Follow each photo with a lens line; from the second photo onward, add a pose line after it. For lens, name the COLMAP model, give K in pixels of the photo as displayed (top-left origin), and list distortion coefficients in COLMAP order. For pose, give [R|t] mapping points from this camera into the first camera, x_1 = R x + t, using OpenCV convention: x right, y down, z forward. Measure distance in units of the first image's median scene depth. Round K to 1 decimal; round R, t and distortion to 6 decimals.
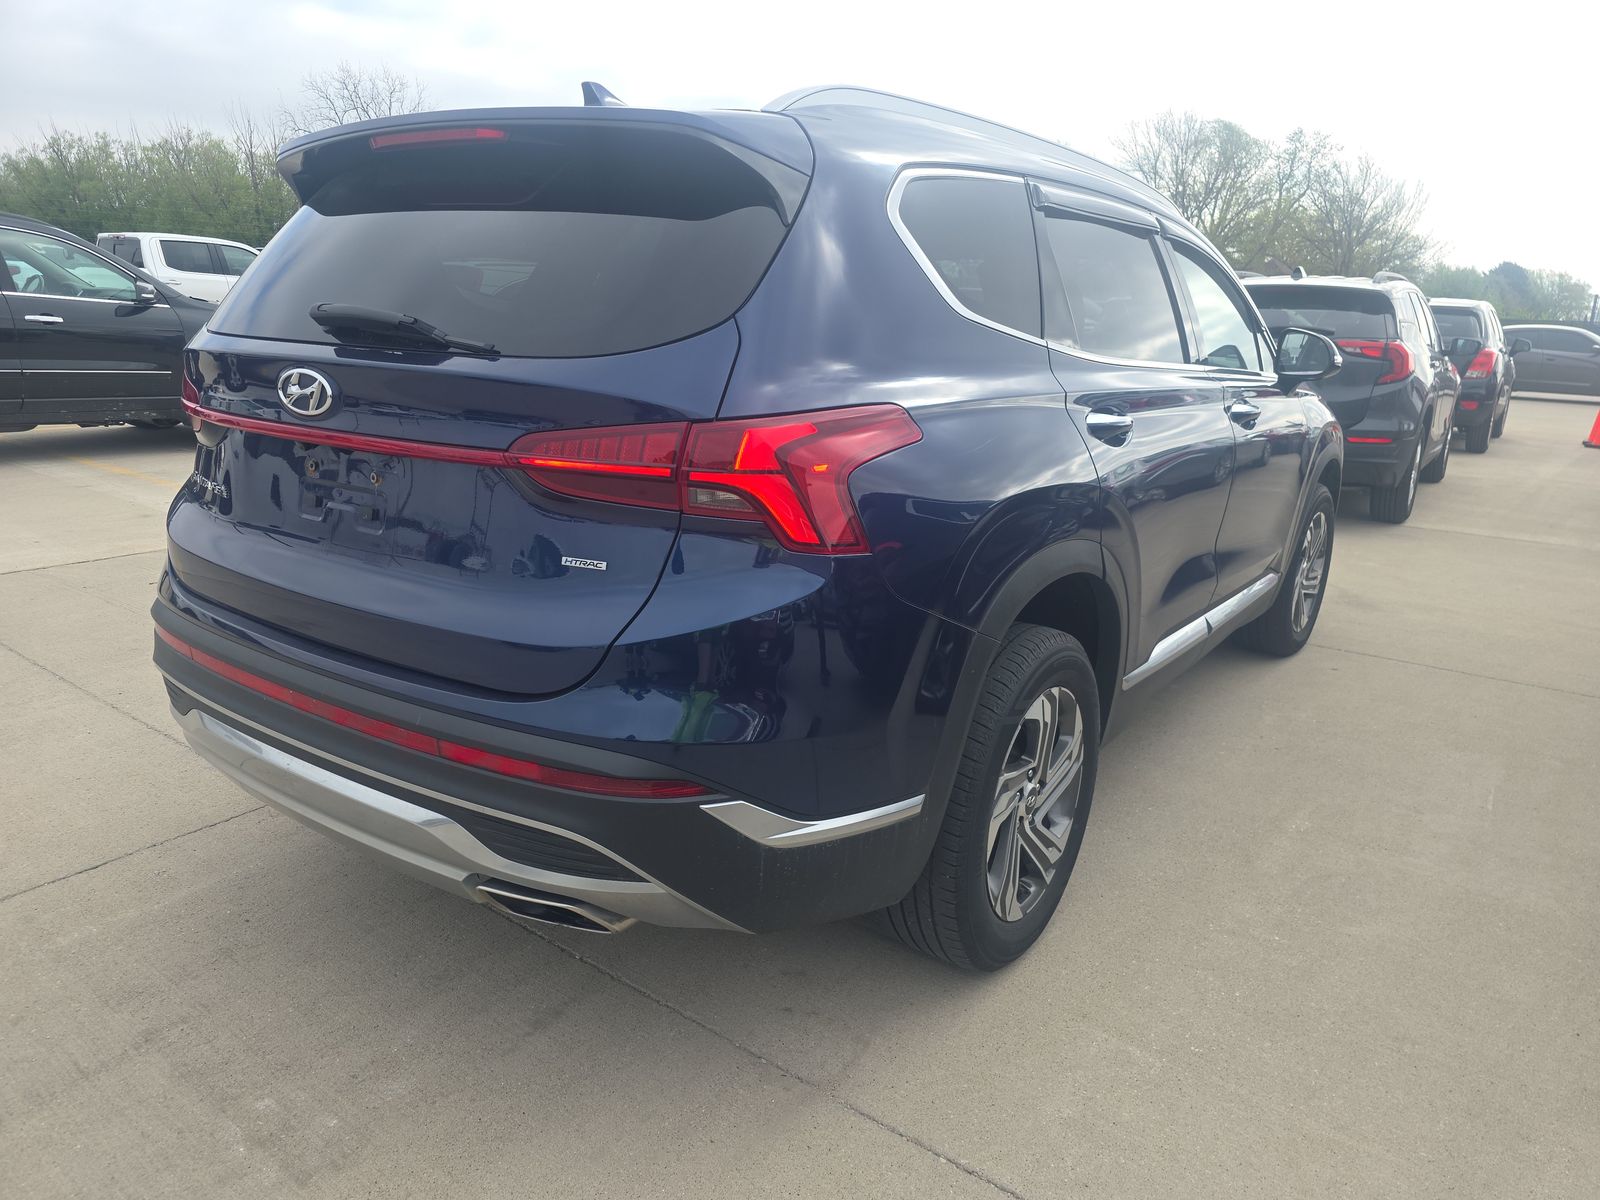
lens RADIAL K [[1046.8, 0, 796.1], [0, 1046.8, 583.3], [0, 0, 1]] dist [0.032465, -0.045679]
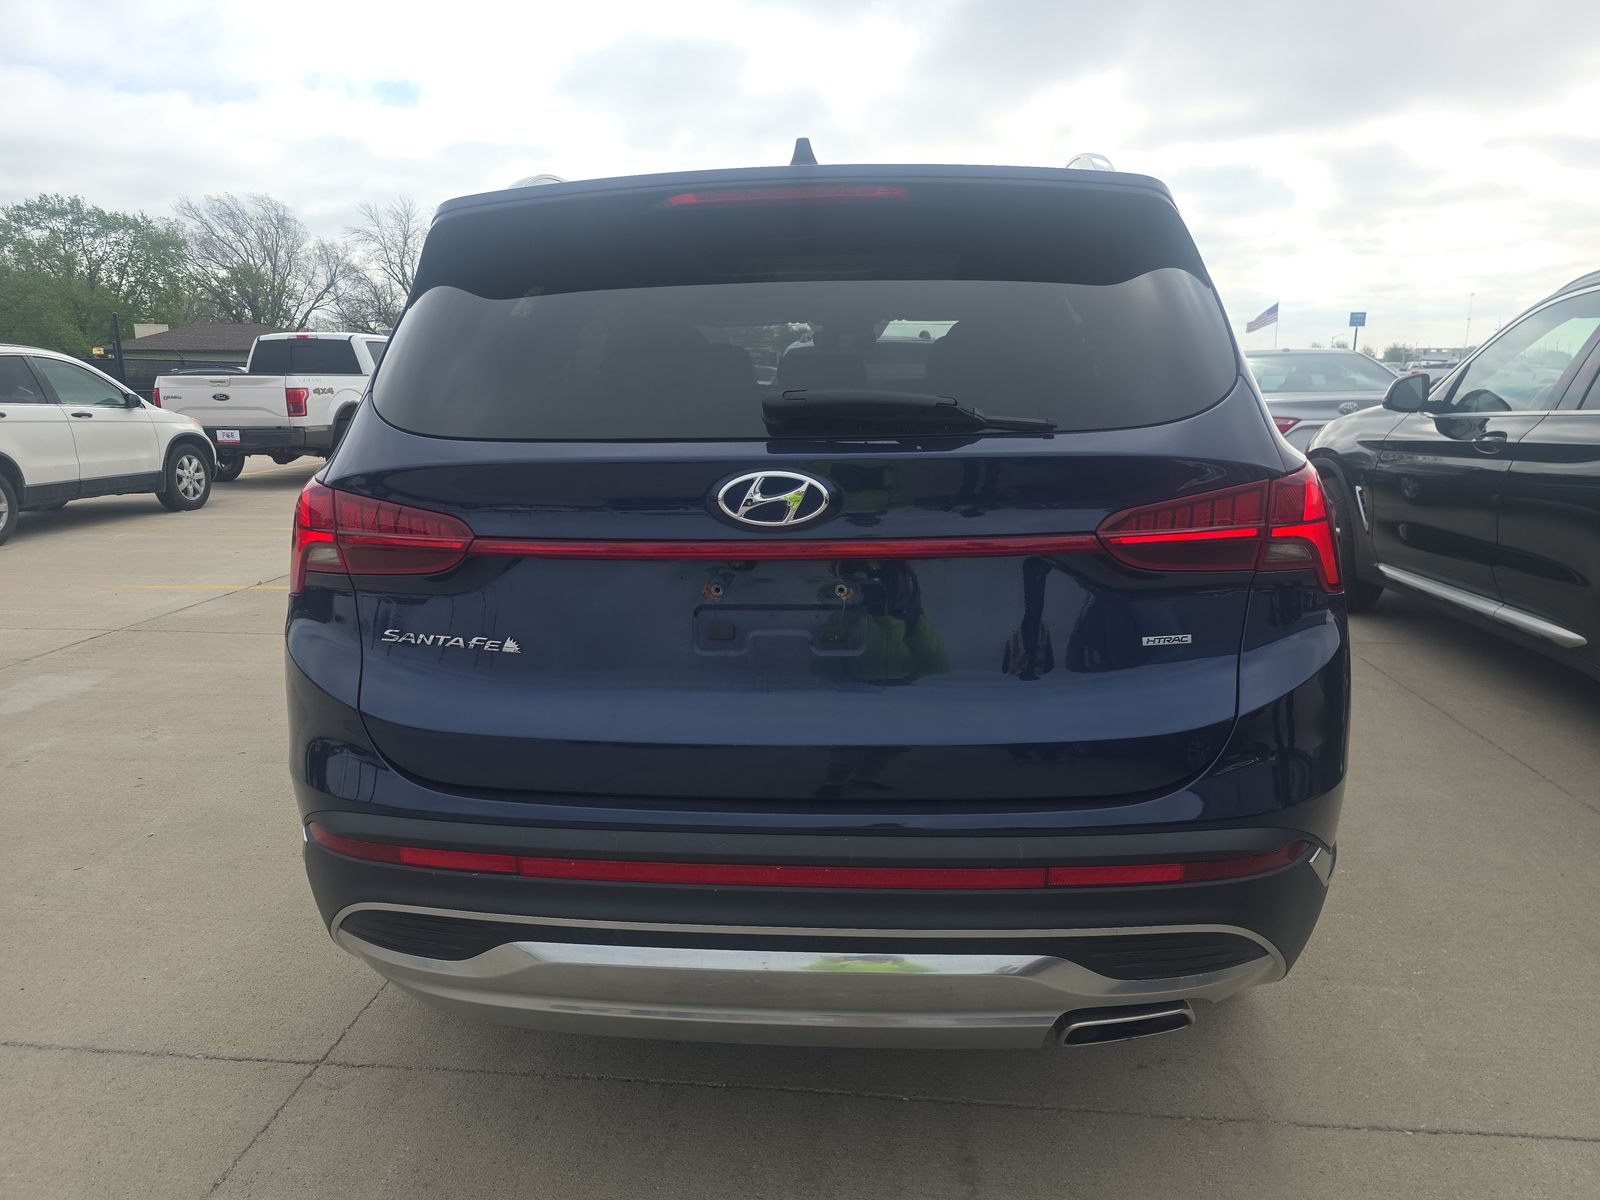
lens RADIAL K [[1046.8, 0, 796.1], [0, 1046.8, 583.3], [0, 0, 1]] dist [0.032465, -0.045679]
pose [[0.877363, -0.146113, 0.457039, -0.843196], [0.171847, 0.985010, -0.014985, -0.103064], [-0.447999, 0.091688, 0.889320, 0.276867]]
